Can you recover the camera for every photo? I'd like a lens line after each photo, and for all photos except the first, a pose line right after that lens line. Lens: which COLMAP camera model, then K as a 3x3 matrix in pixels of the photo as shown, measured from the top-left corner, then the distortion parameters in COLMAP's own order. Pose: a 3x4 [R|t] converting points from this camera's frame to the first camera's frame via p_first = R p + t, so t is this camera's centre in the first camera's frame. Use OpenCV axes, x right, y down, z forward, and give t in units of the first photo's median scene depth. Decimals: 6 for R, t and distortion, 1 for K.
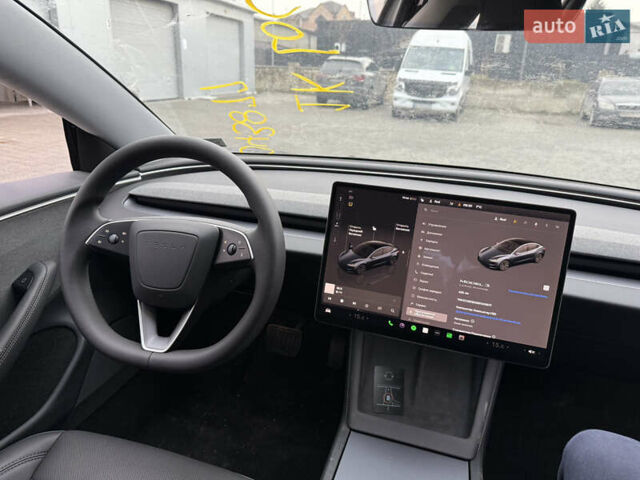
lens RADIAL K [[455.6, 0, 313.8], [0, 455.6, 222.3], [0, 0, 1]] dist [0.033688, -0.040141]
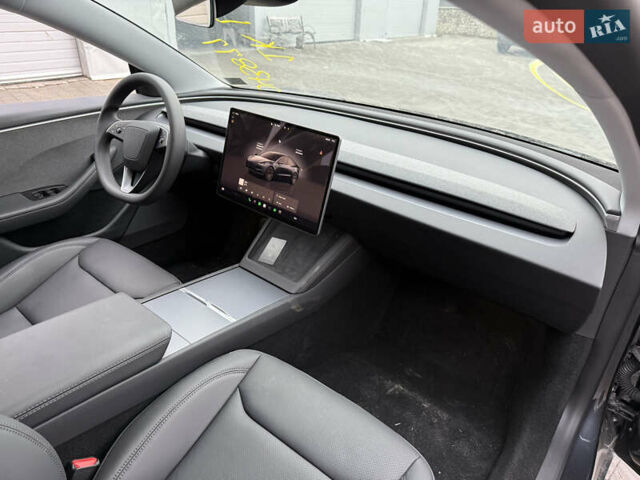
lens RADIAL K [[455.6, 0, 321.3], [0, 455.6, 220.3], [0, 0, 1]] dist [0.033688, -0.040141]
pose [[0.927193, 0.159658, -0.338855, 0.974373], [-0.121668, 0.983930, 0.130682, 0.053558], [0.354274, -0.079940, 0.931719, -0.425647]]
